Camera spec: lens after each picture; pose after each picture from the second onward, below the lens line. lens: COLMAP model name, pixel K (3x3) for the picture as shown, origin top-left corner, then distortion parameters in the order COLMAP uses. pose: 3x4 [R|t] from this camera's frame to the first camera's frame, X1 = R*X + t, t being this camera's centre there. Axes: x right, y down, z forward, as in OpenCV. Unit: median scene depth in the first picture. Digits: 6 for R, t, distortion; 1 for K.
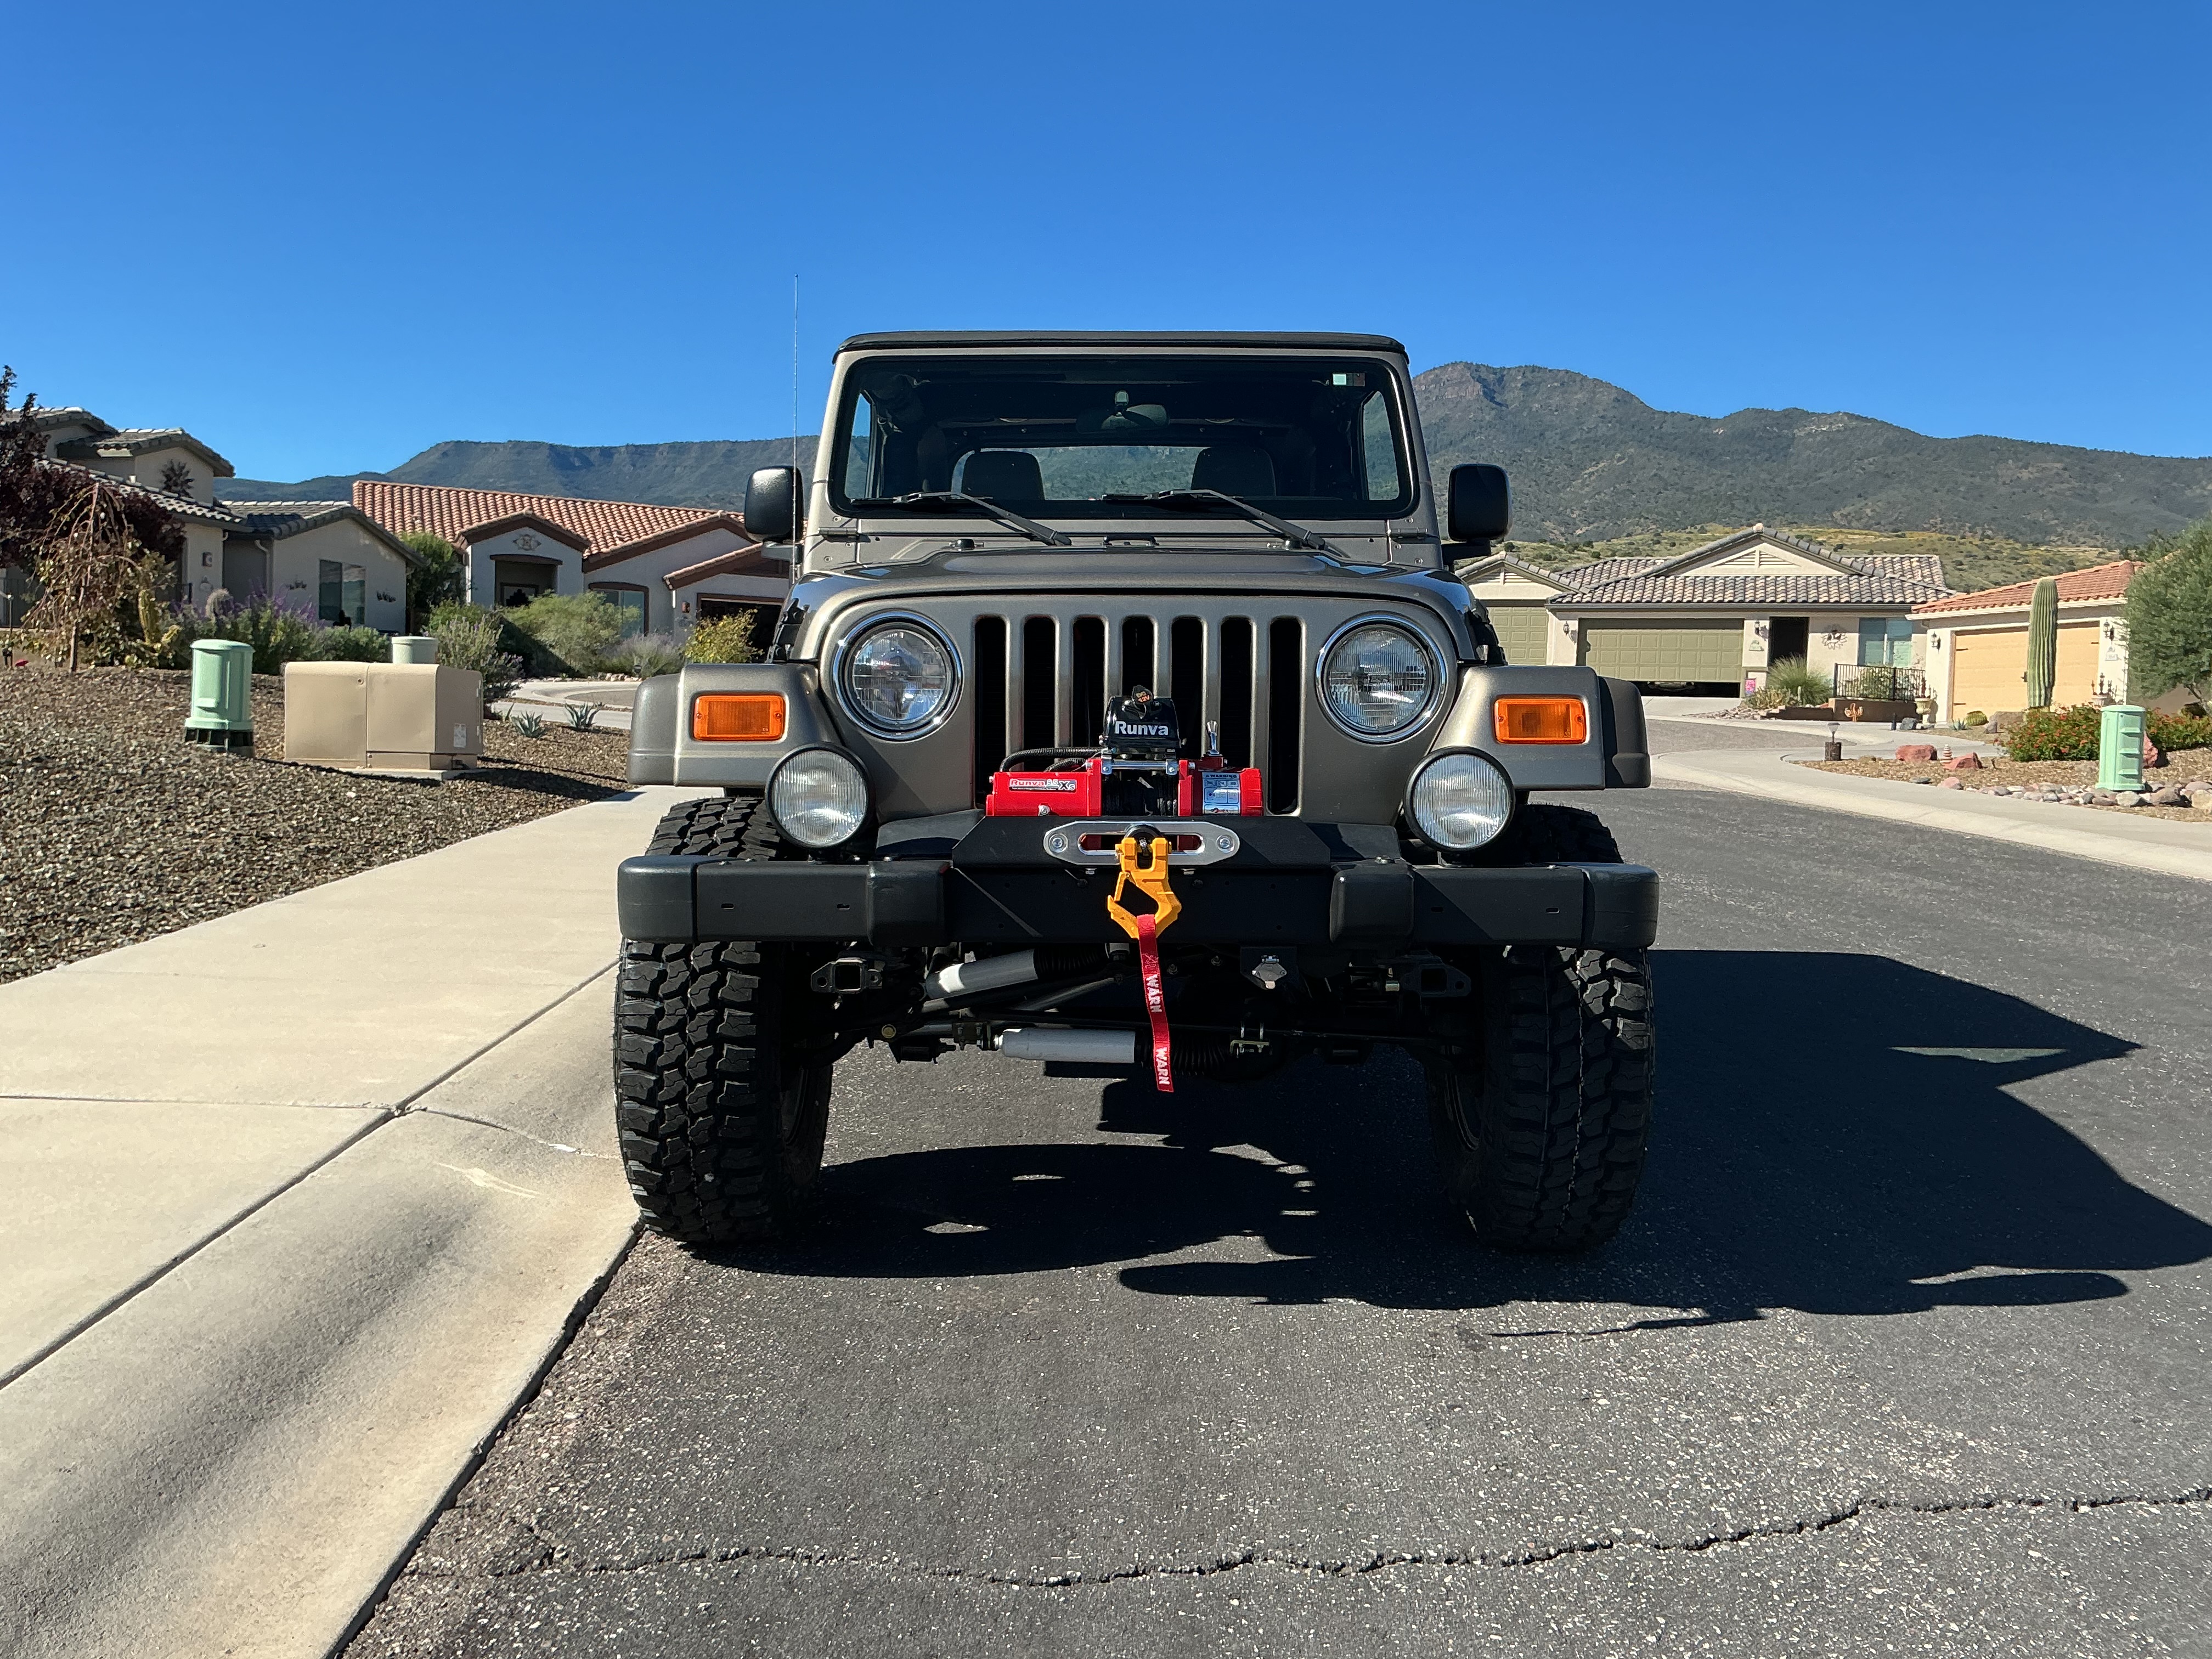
lens RADIAL K [[1836.1, 0, 1102.3], [0, 1836.1, 845.6], [0, 0, 1]] dist [0.116672, -0.233461]
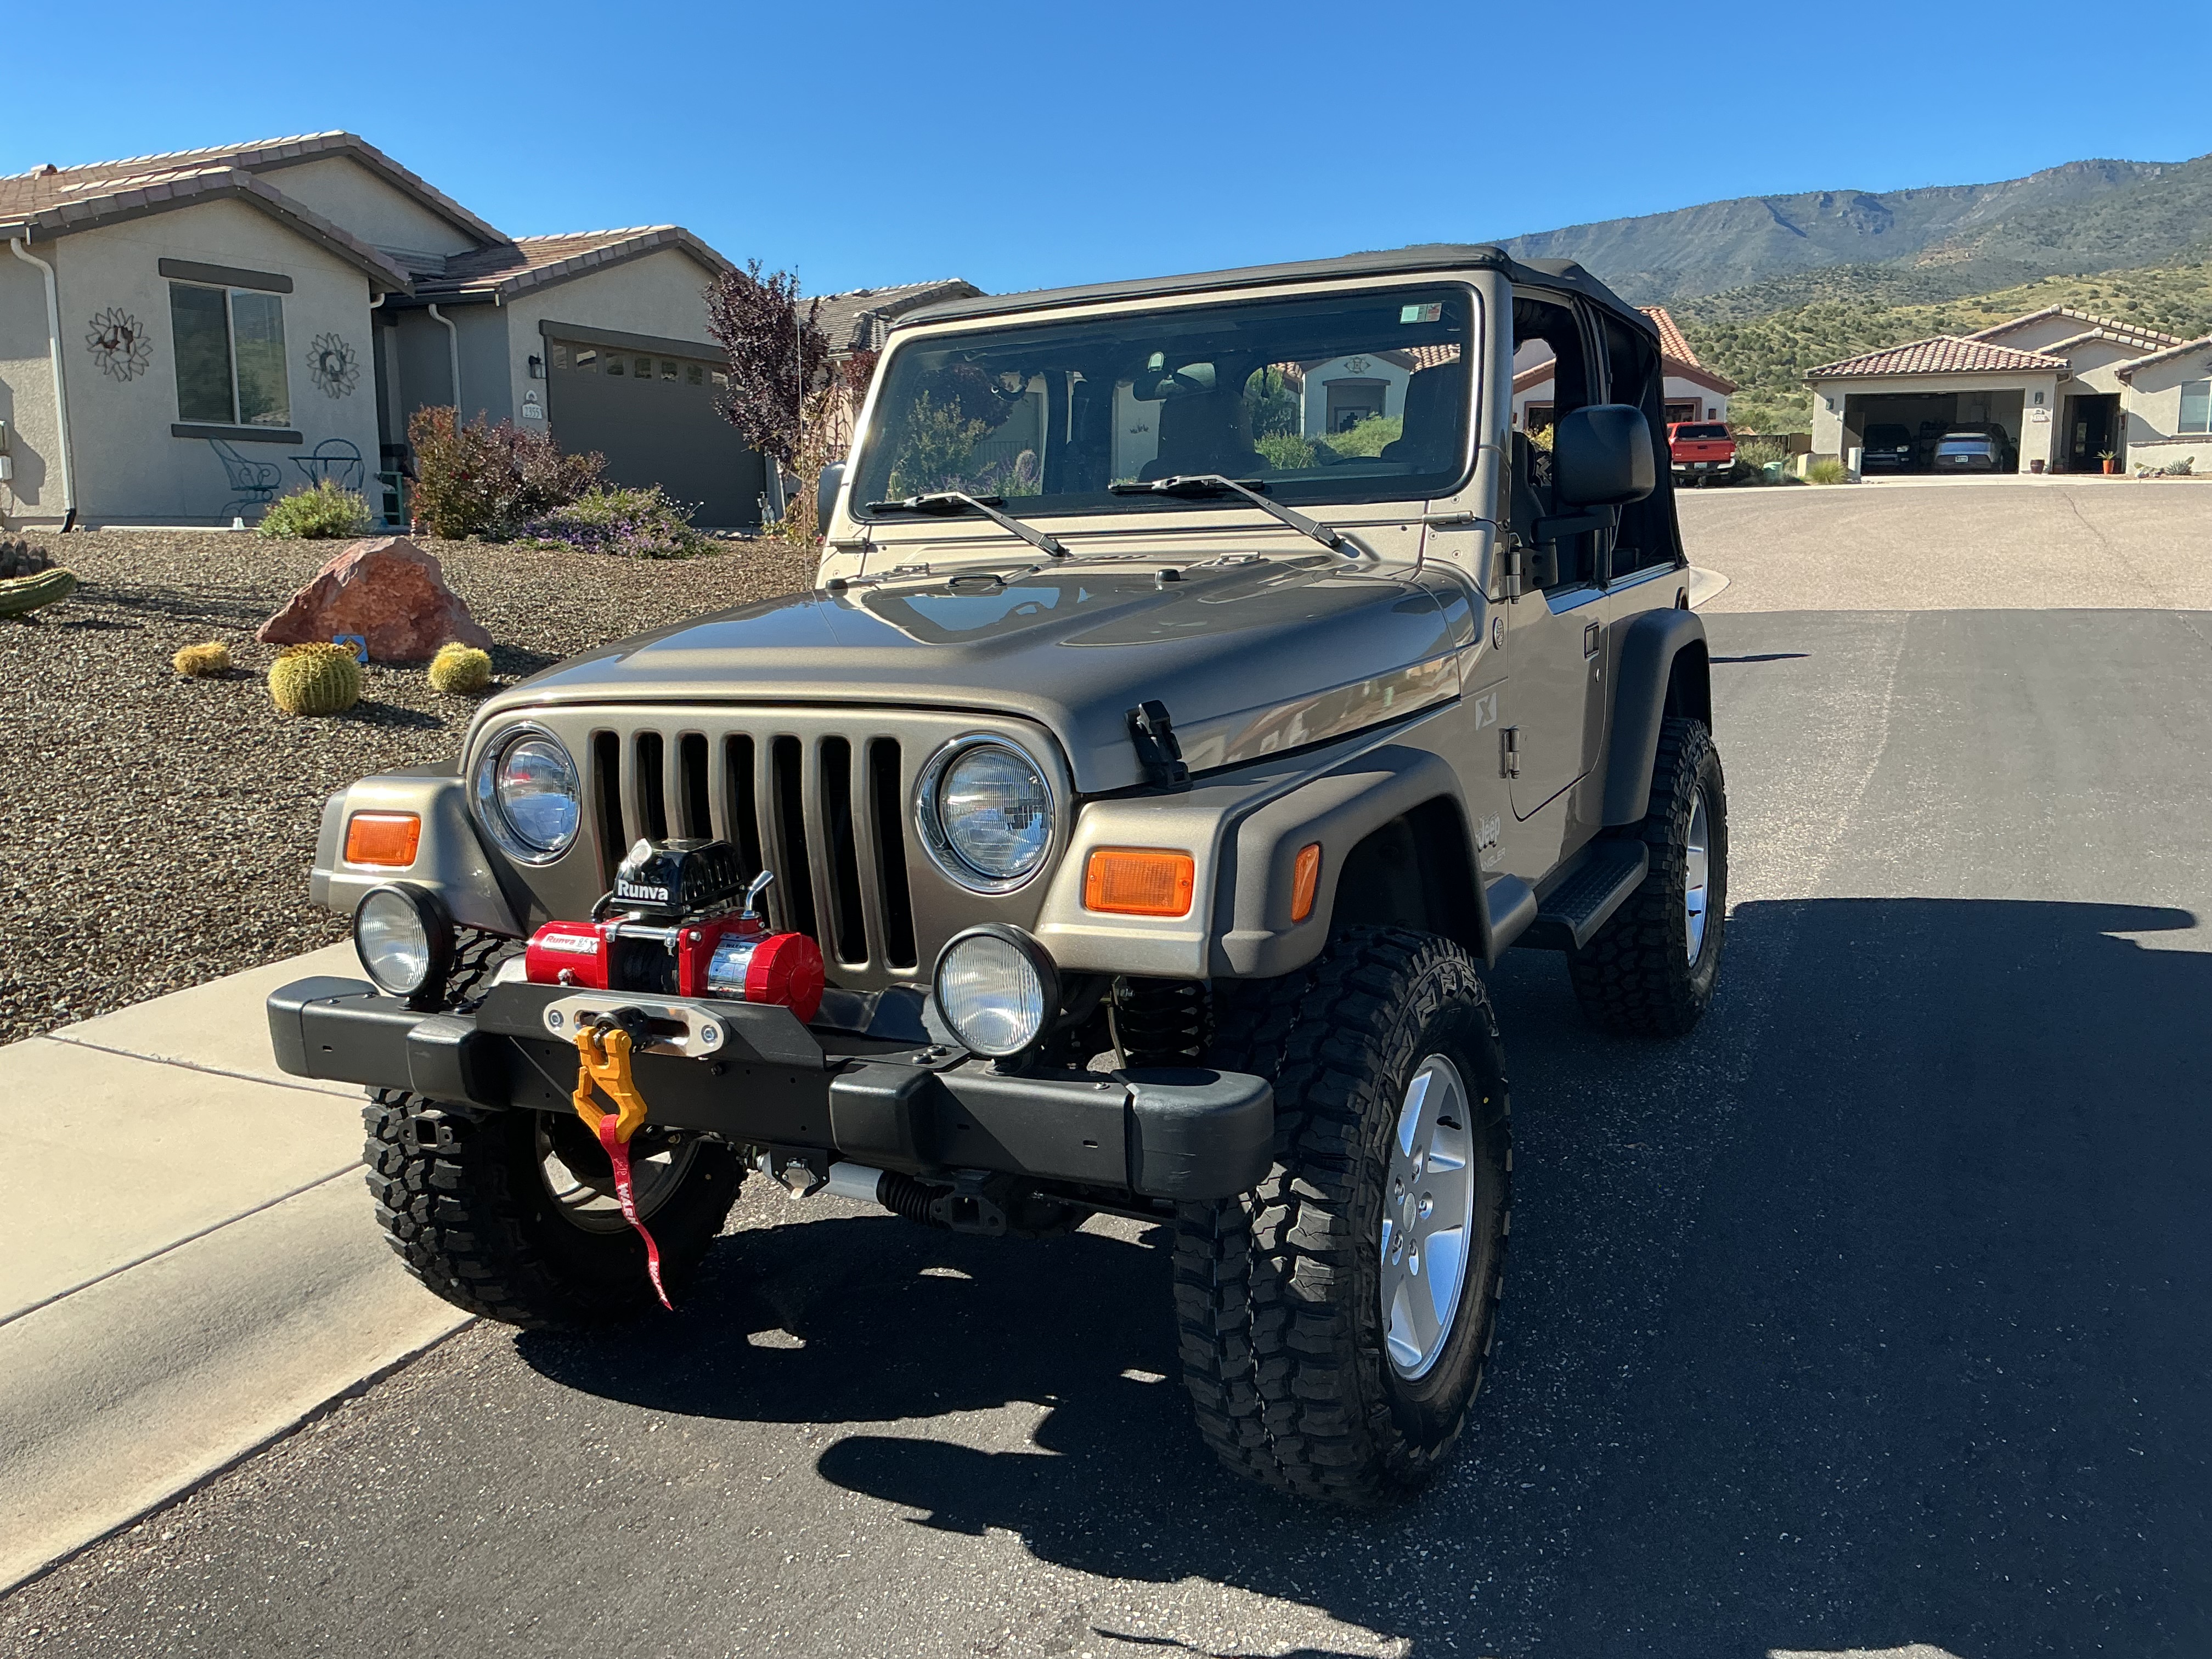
lens RADIAL K [[1843.0, 0, 1077.5], [0, 1843.0, 843.4], [0, 0, 1]] dist [0.076725, -0.125915]
pose [[0.886129, 0.038873, -0.461805, 0.536890], [0.009406, 0.994762, 0.101783, -0.153602], [0.463343, -0.094537, 0.881122, 0.298100]]
